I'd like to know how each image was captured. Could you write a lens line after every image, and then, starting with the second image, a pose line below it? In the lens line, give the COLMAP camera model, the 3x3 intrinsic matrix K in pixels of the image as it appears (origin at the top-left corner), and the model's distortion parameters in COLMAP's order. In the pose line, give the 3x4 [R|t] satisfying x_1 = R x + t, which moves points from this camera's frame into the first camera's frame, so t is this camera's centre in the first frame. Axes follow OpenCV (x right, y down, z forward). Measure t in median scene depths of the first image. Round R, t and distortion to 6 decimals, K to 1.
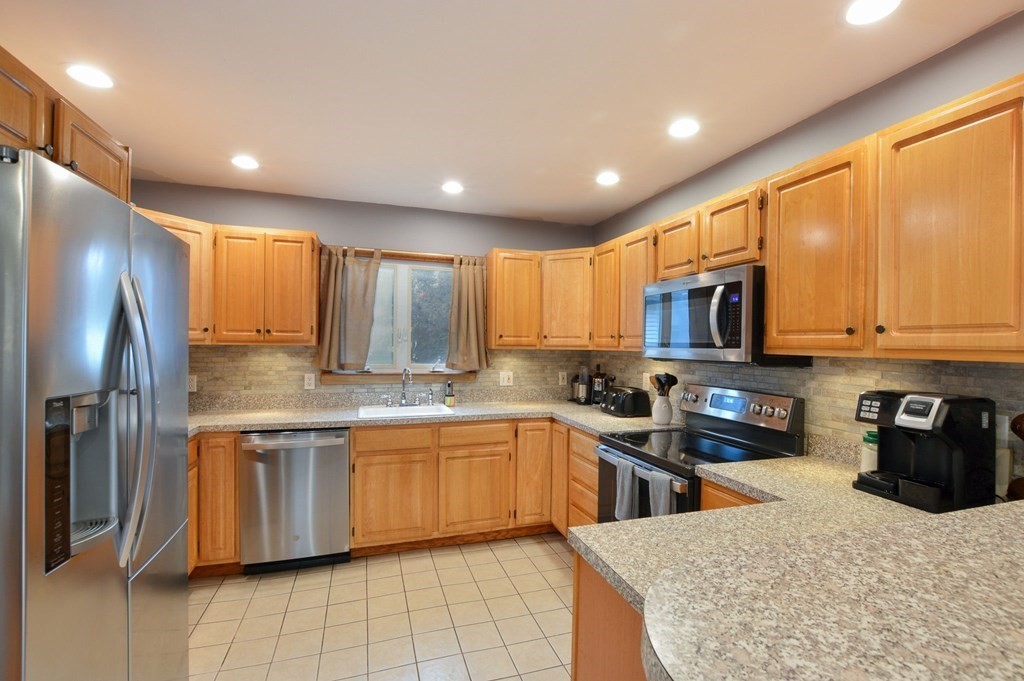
lens RADIAL K [[417.3, 0, 507.3], [0, 417.3, 346.6], [0, 0, 1]] dist [-0.024393, 0.000017]
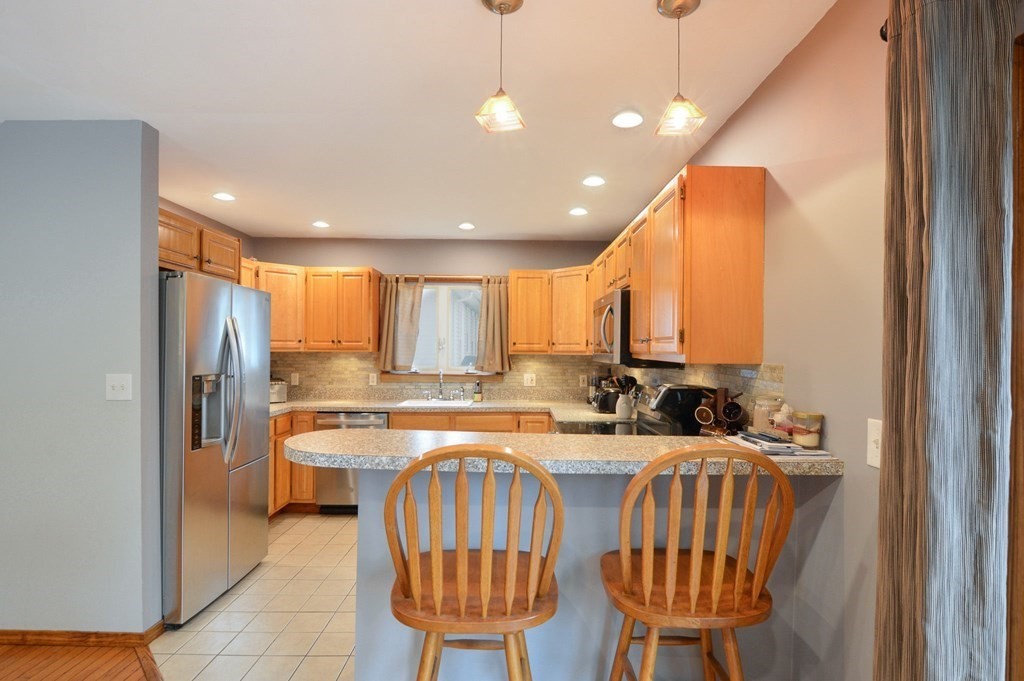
lens RADIAL K [[460.9, 0, 515.4], [0, 460.9, 348.0], [0, 0, 1]] dist [-0.022517, 0.000317]
pose [[0.958054, -0.005169, -0.286540, 0.387120], [0.002792, 0.999958, -0.008704, -0.000749], [0.286573, 0.007539, 0.958029, -0.274102]]
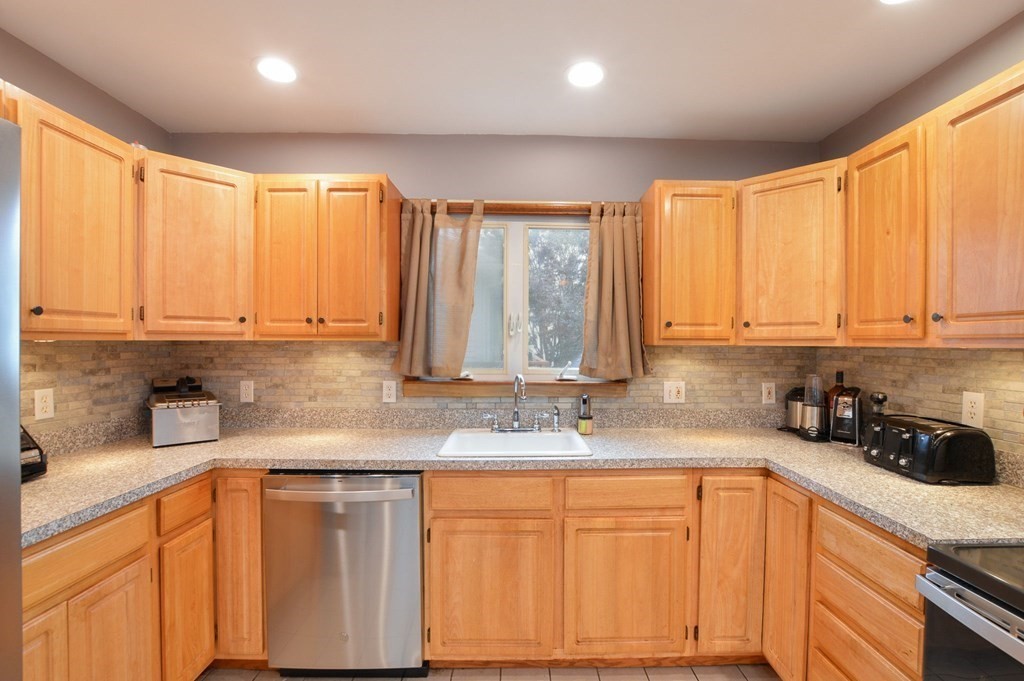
lens RADIAL K [[433.6, 0, 533.3], [0, 433.6, 346.8], [0, 0, 1]] dist [-0.027828, 0.000055]
pose [[0.961887, -0.002683, -0.273433, -0.034524], [0.004087, 0.999981, 0.004565, 0.004406], [0.273416, -0.005509, 0.961880, 0.366331]]
